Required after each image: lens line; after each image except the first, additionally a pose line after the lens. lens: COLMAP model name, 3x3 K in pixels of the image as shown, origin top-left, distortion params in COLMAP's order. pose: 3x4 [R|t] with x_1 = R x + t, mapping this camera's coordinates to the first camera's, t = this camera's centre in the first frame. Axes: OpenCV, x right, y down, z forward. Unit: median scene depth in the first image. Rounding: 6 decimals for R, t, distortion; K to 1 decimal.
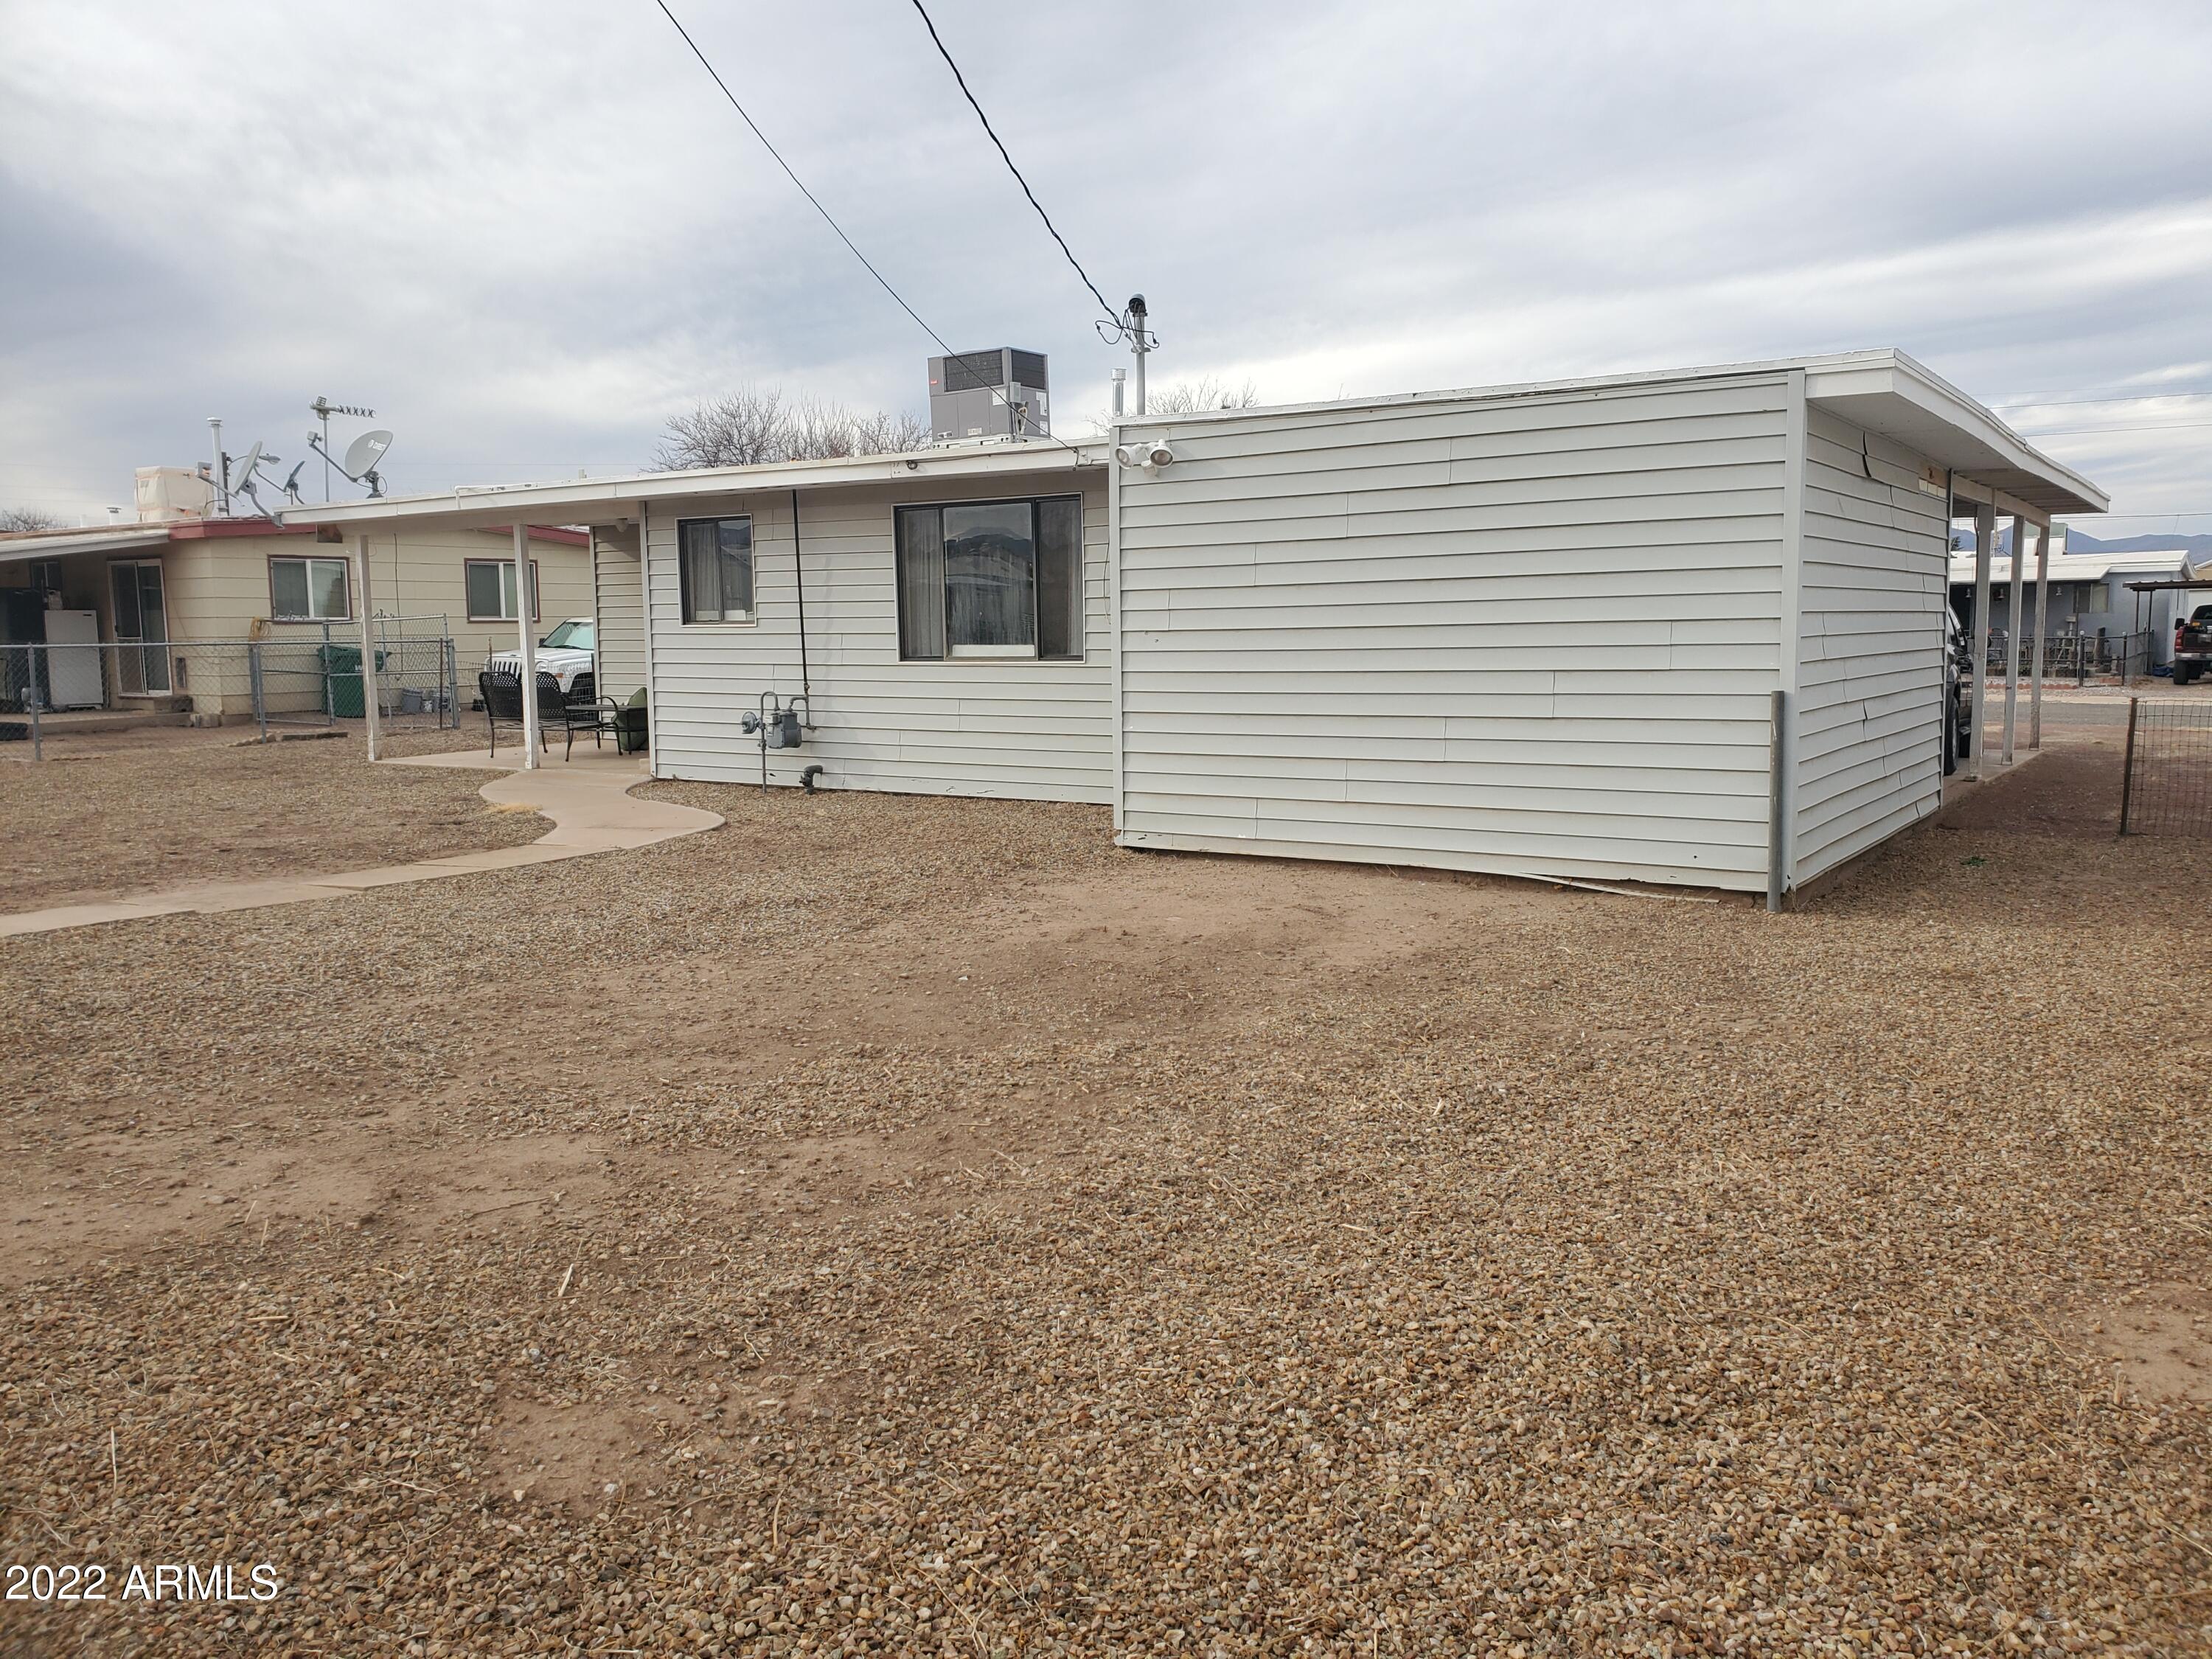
lens RADIAL K [[1714.5, 0, 1111.4], [0, 1714.5, 817.5], [0, 0, 1]] dist [0.065811, -0.009442]
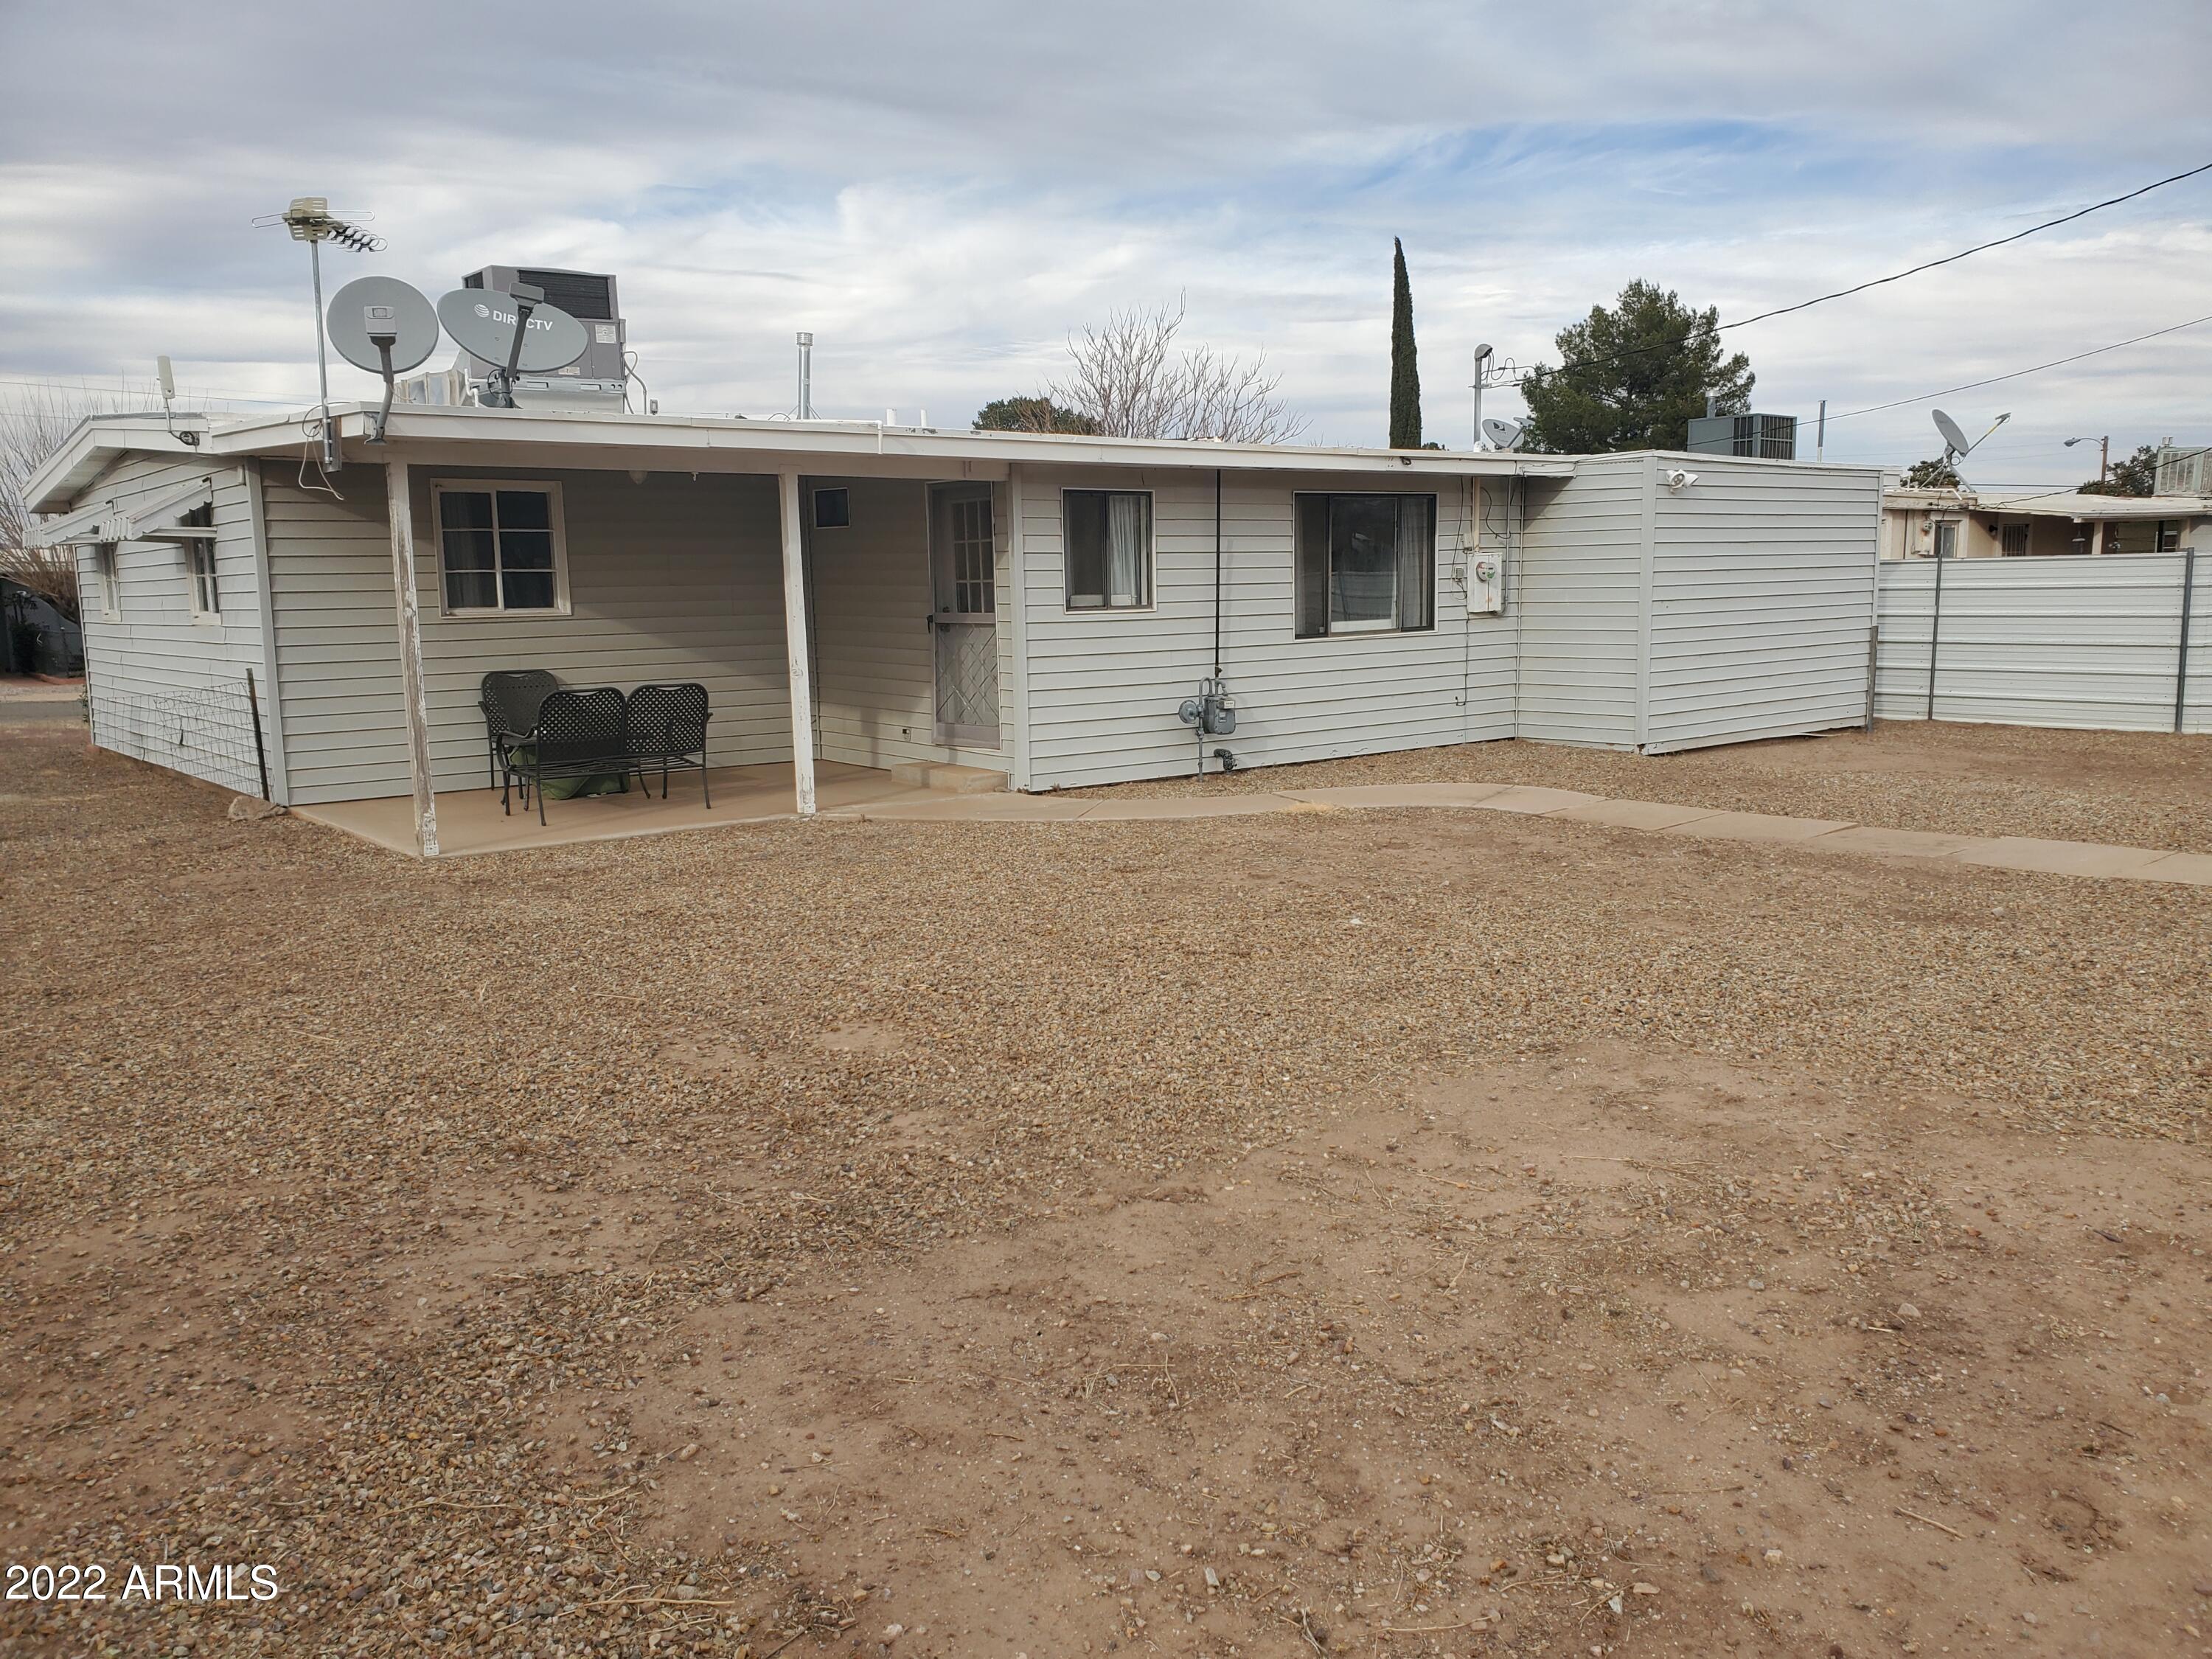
lens RADIAL K [[1714.5, 0, 1111.4], [0, 1714.5, 817.5], [0, 0, 1]] dist [0.065811, -0.009442]
pose [[0.310956, -0.126080, 0.942025, -1.145256], [0.123671, 0.988103, 0.091424, -0.091228], [-0.942344, 0.088072, 0.322848, 0.756190]]
